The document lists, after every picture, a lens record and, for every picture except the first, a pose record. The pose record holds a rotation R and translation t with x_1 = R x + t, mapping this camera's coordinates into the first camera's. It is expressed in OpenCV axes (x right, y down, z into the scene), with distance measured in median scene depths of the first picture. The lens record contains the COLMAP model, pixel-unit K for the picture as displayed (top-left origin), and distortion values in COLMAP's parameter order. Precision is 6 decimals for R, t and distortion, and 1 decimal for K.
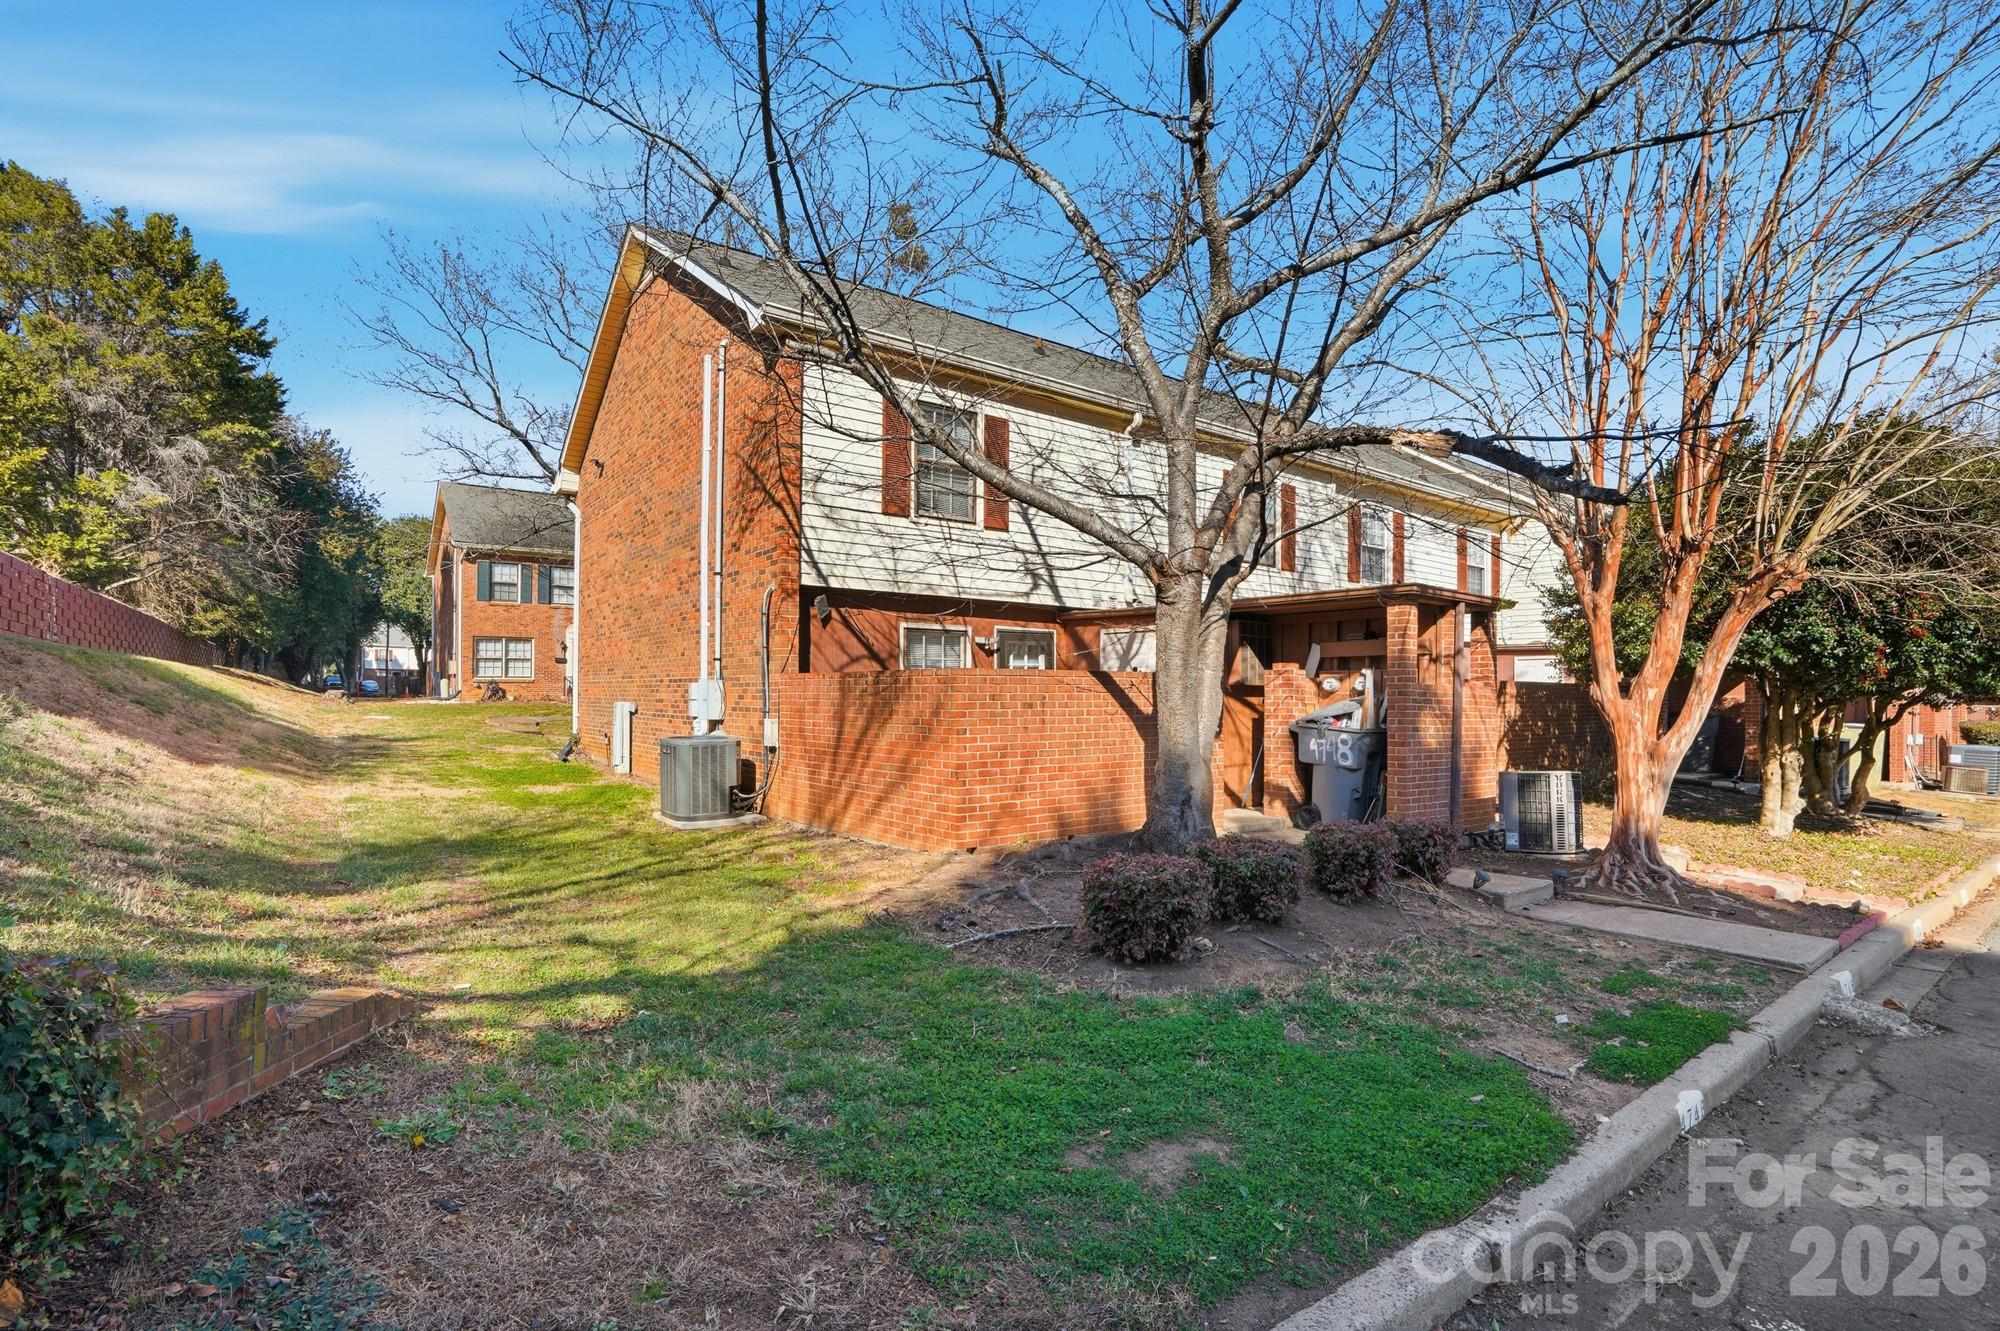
lens RADIAL K [[947.1, 0, 989.7], [0, 947.1, 672.8], [0, 0, 1]] dist [-0.043583, 0.003454]
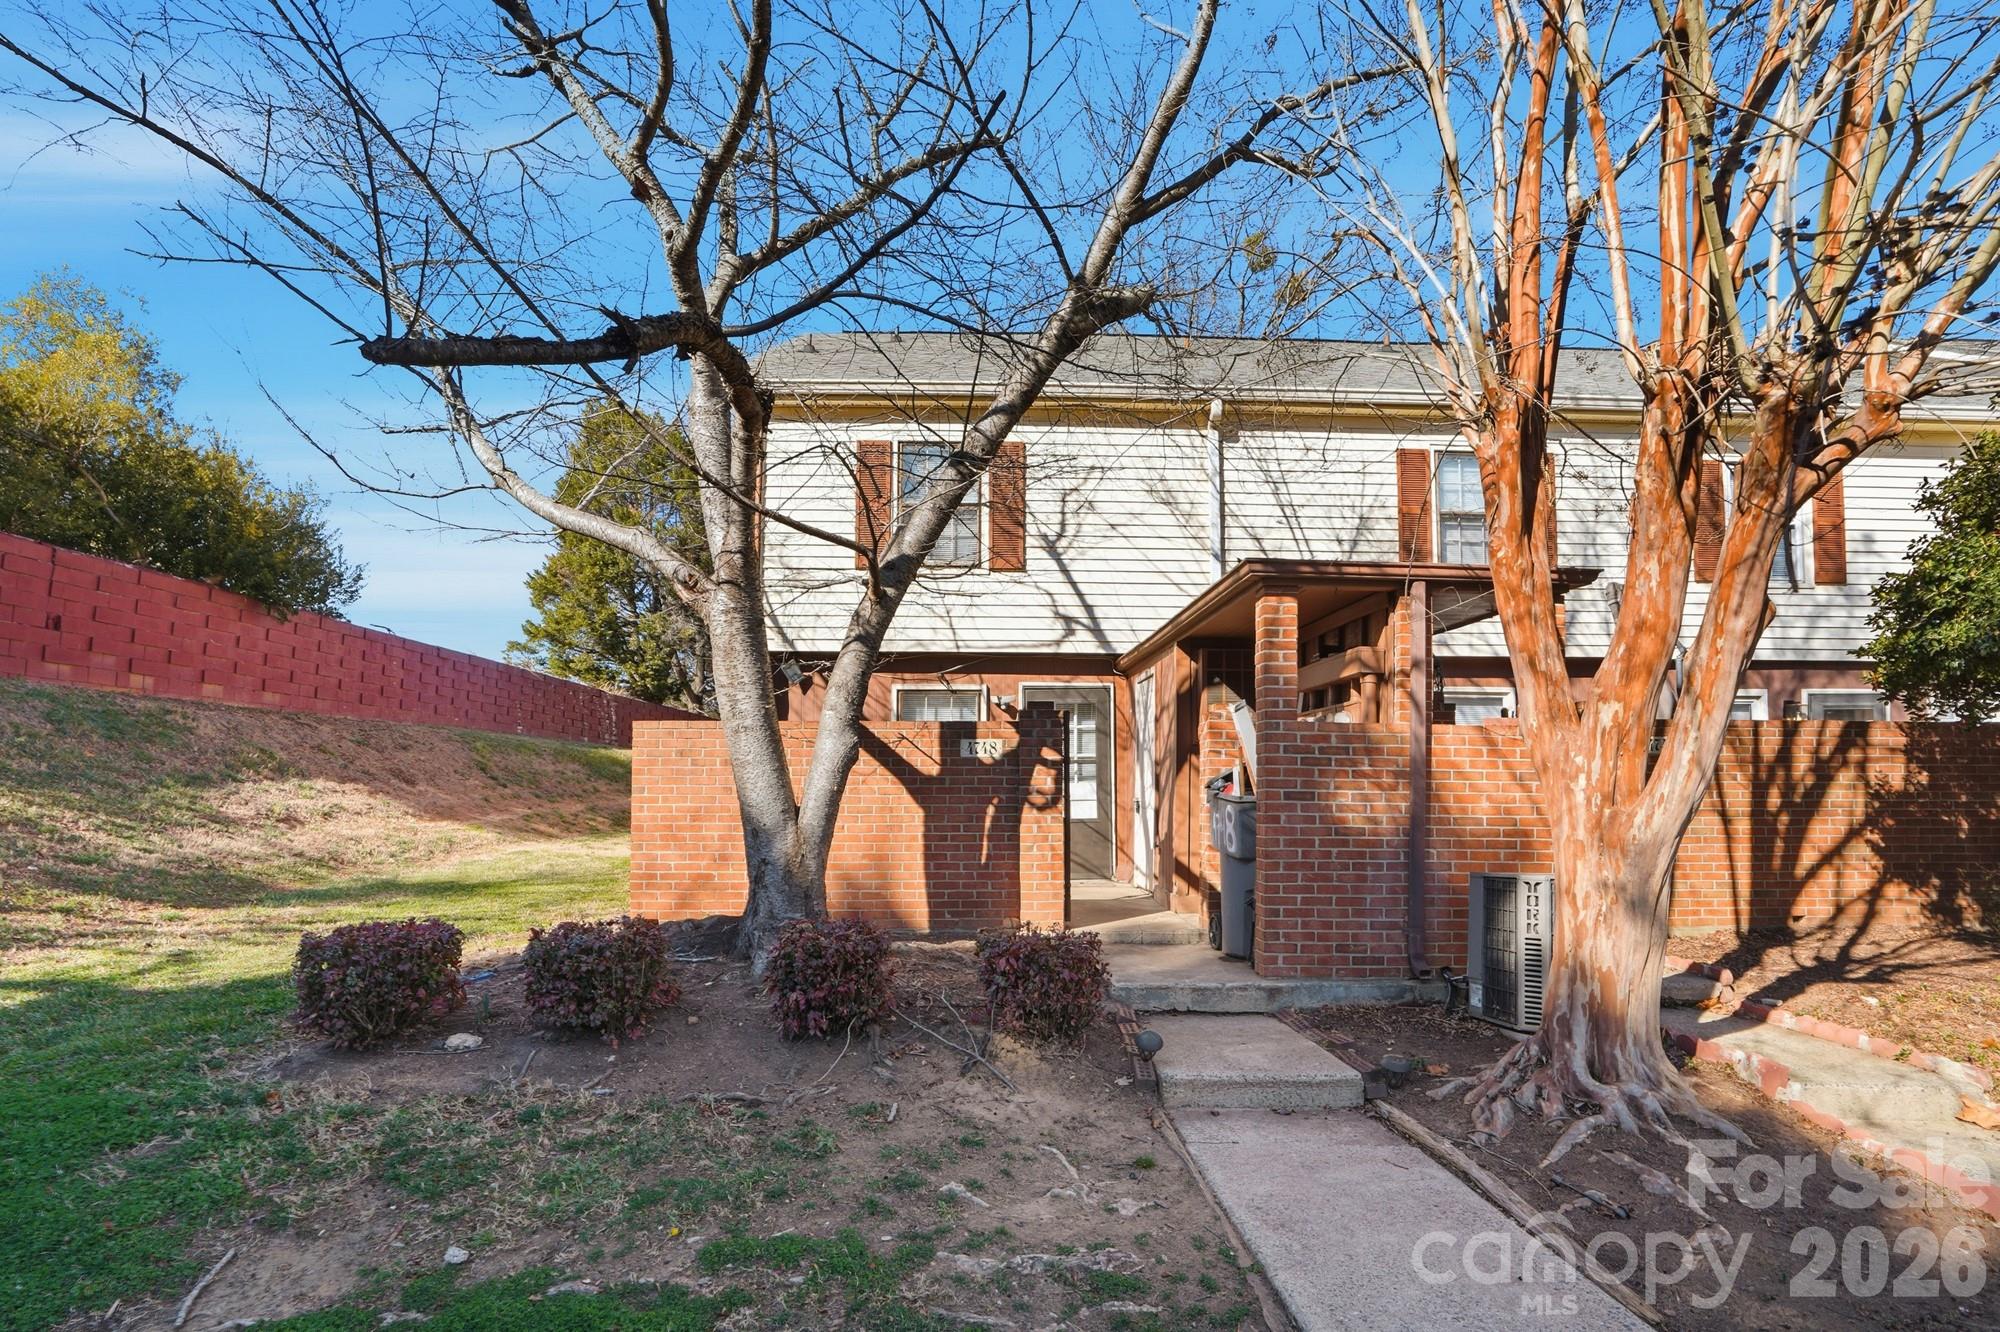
lens RADIAL K [[947.1, 0, 1002.6], [0, 947.1, 725.8], [0, 0, 1]] dist [-0.043583, 0.003454]
pose [[0.820151, -0.040606, -0.570704, 0.493651], [0.016881, 0.998761, -0.046803, 0.030810], [0.571898, 0.028751, 0.819821, 0.294402]]
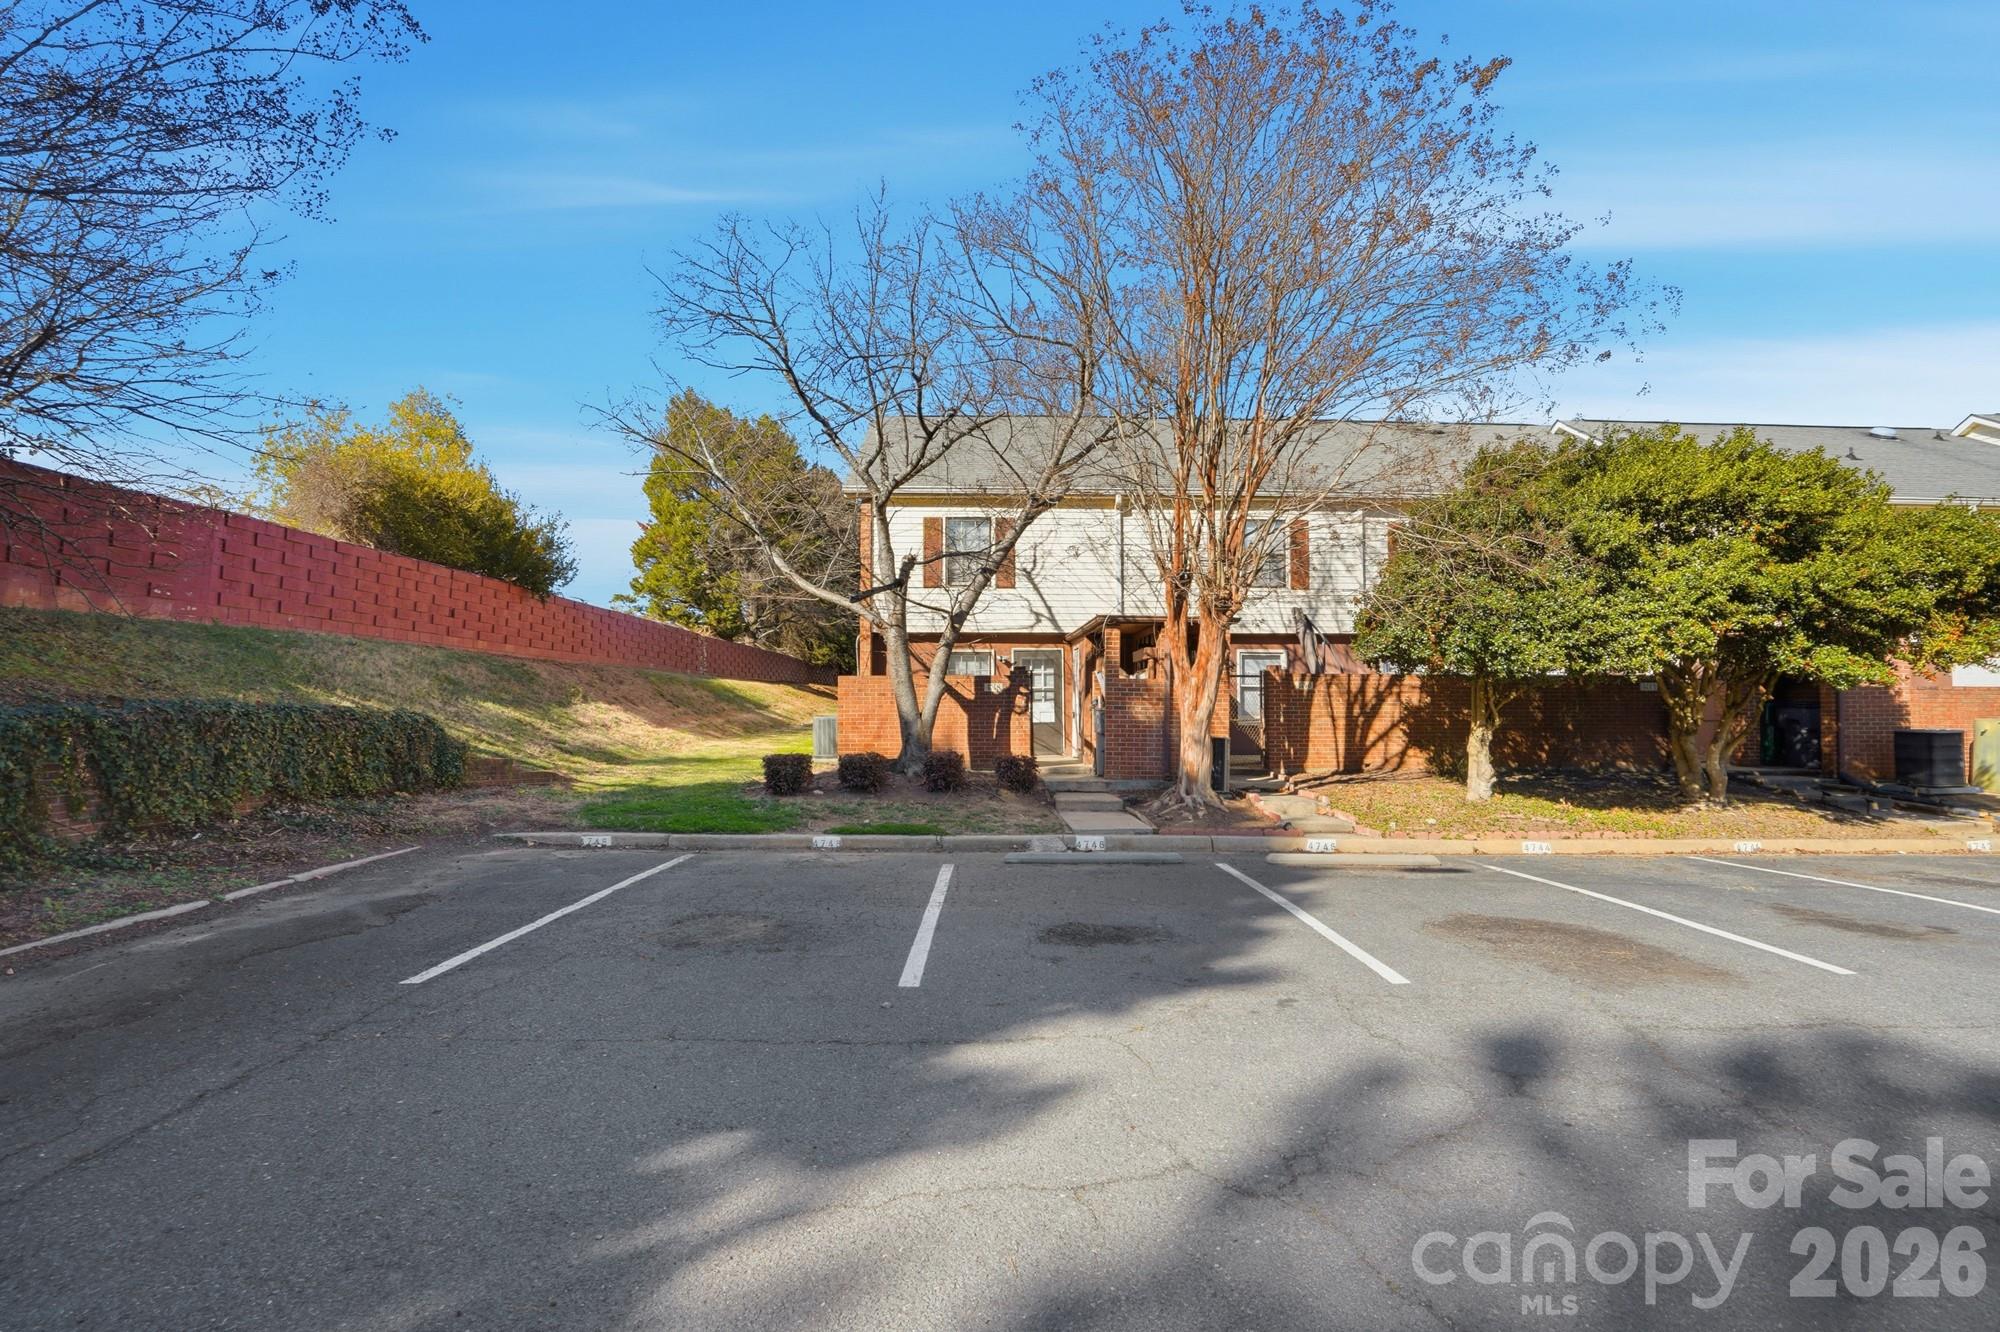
lens RADIAL K [[947.1, 0, 980.4], [0, 947.1, 676.0], [0, 0, 1]] dist [-0.043583, 0.003454]
pose [[0.806425, -0.024889, -0.590813, 0.919761], [0.020306, 0.999690, -0.014396, 0.019281], [0.590988, -0.000388, 0.806680, -0.315739]]
